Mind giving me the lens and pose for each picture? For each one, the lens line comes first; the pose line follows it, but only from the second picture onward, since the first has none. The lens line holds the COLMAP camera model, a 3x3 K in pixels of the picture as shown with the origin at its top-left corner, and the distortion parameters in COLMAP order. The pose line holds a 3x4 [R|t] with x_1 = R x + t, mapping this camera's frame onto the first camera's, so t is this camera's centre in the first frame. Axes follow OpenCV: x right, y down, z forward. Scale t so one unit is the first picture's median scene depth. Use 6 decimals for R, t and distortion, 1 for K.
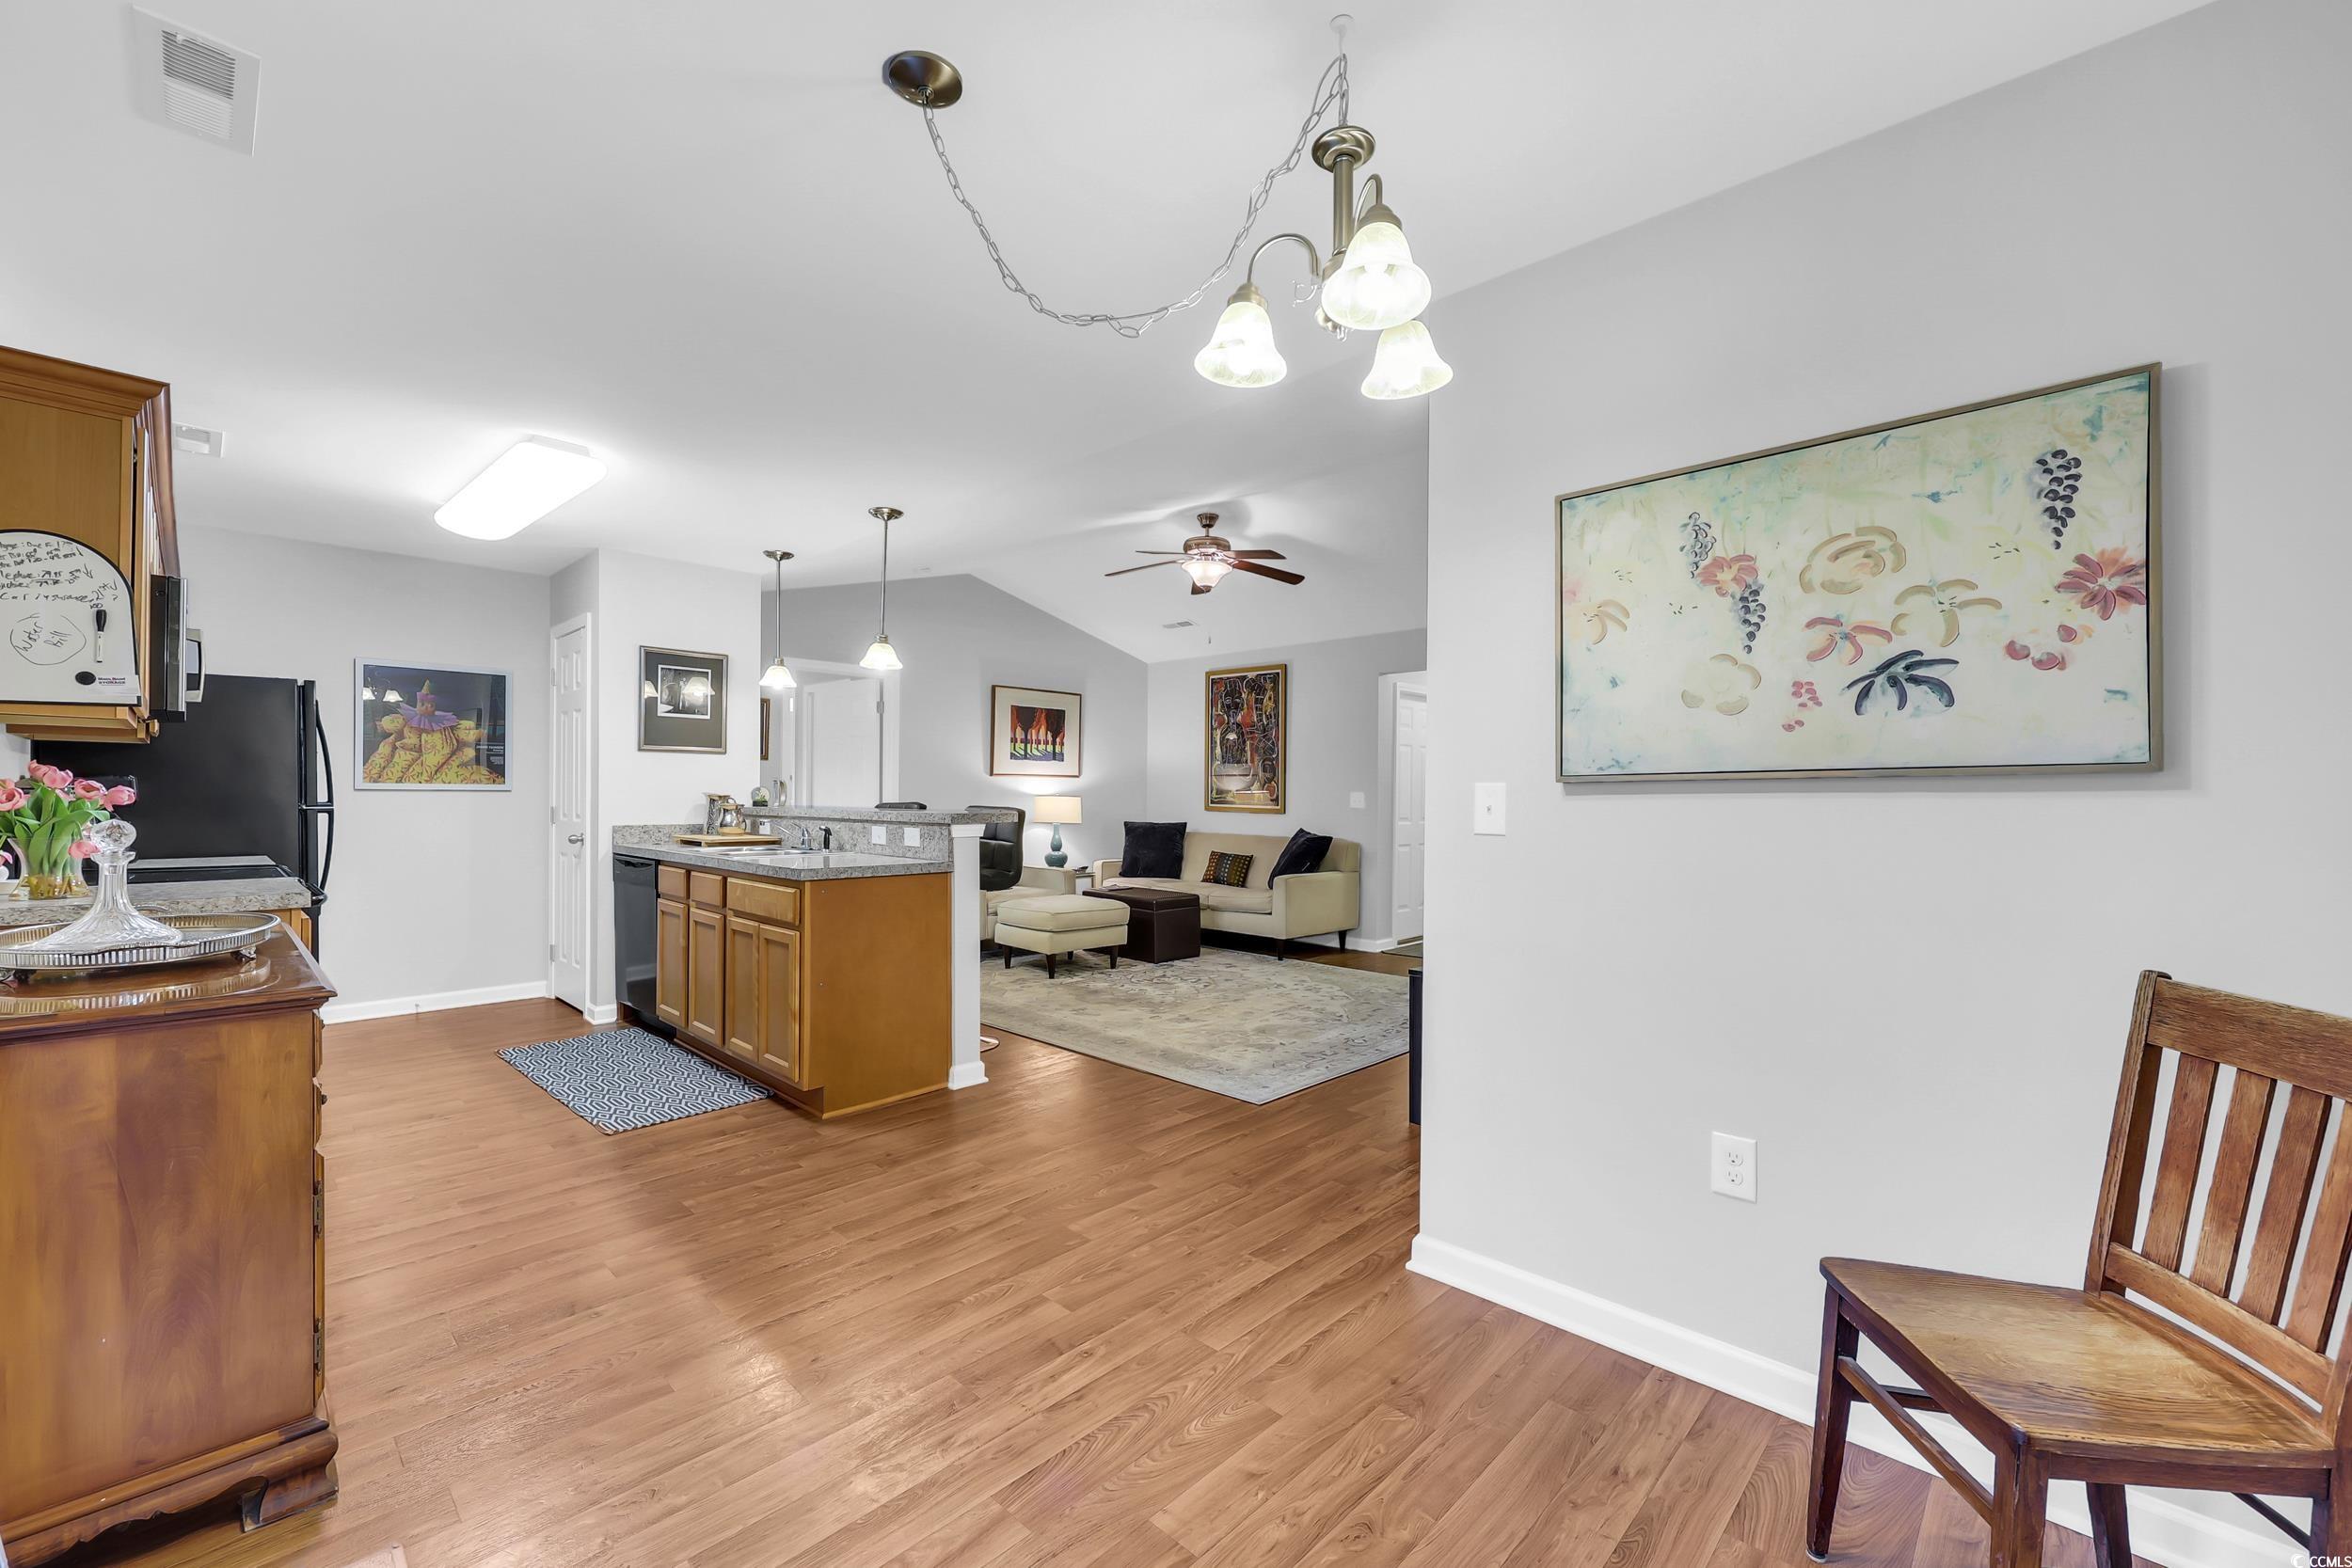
lens RADIAL K [[946.5, 0, 1173.4], [0, 946.5, 786.2], [0, 0, 1]] dist [-0.000534, -0.000142]
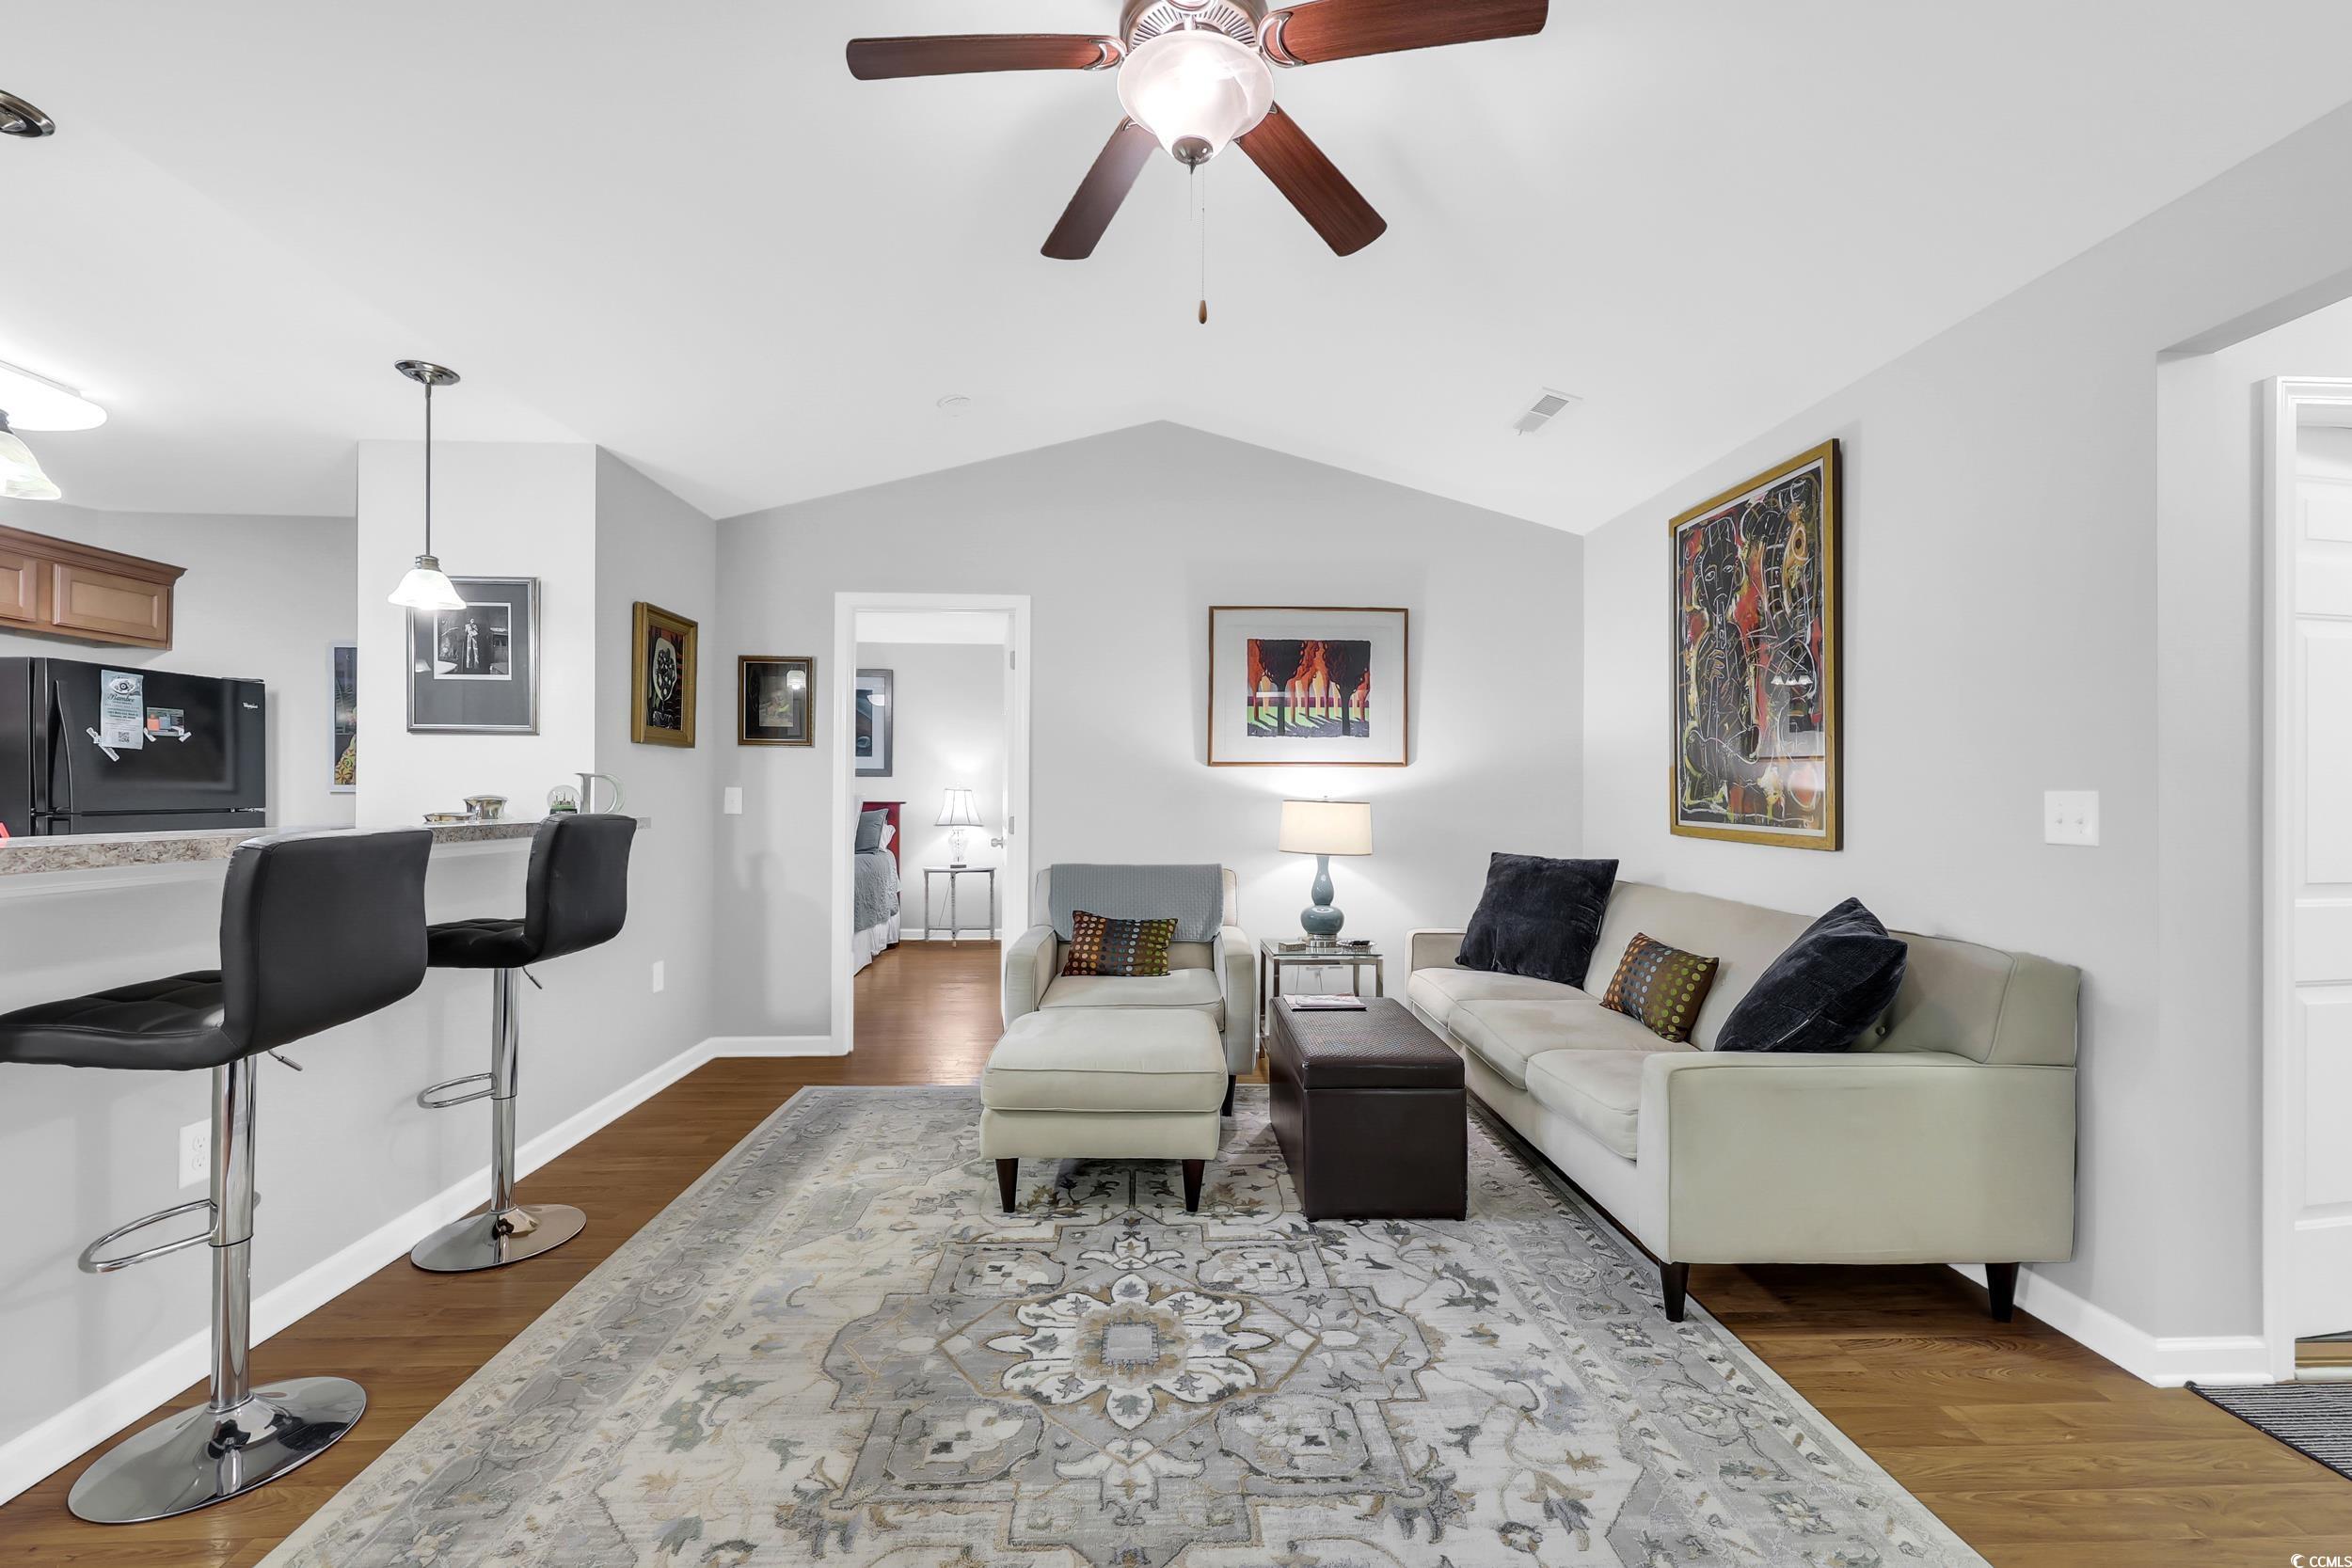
lens RADIAL K [[946.5, 0, 1173.4], [0, 946.5, 786.2], [0, 0, 1]] dist [-0.000534, -0.000142]
pose [[0.724585, -0.008739, -0.689130, 0.180602], [0.006591, 0.999962, -0.005750, 0.004388], [0.689153, -0.000375, 0.724615, 0.555352]]
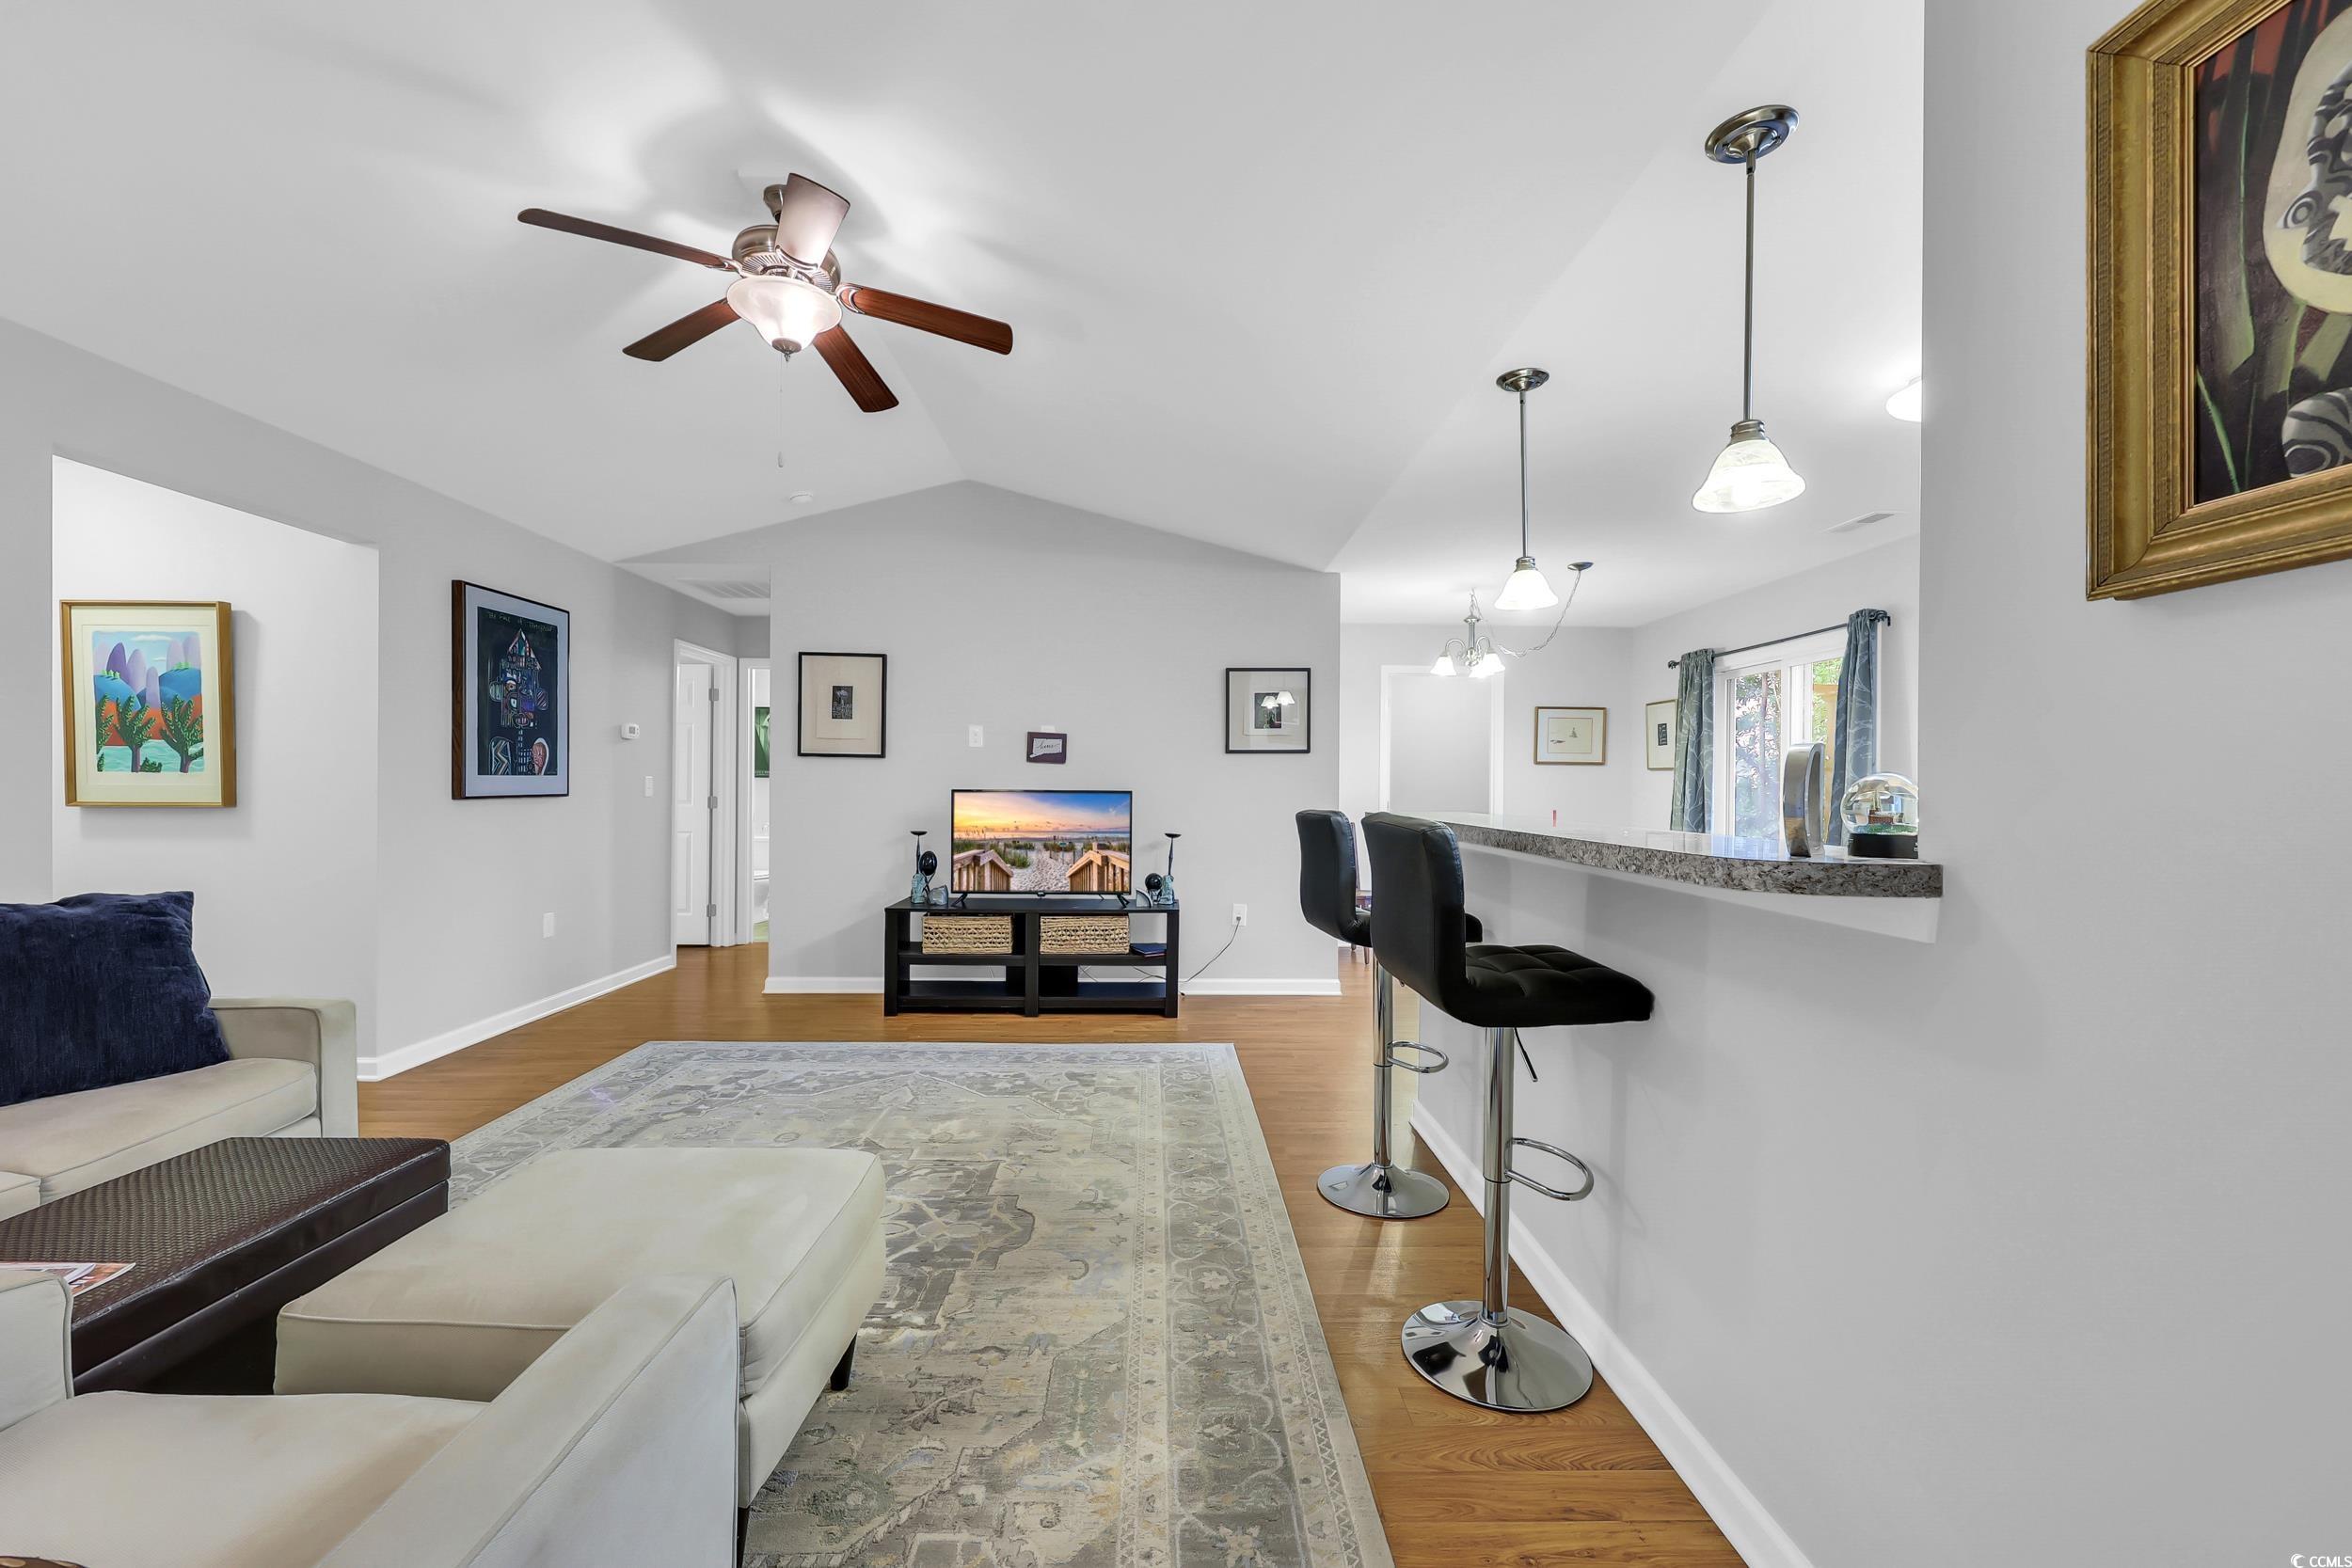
lens RADIAL K [[953.9, 0, 1183.3], [0, 953.9, 789.4], [0, 0, 1]] dist [0.001152, 0.000276]
pose [[-0.713872, -0.013935, 0.700138, -0.323352], [-0.019095, 0.999818, 0.000430, 0.004985], [-0.700016, -0.013062, -0.714007, 0.872540]]
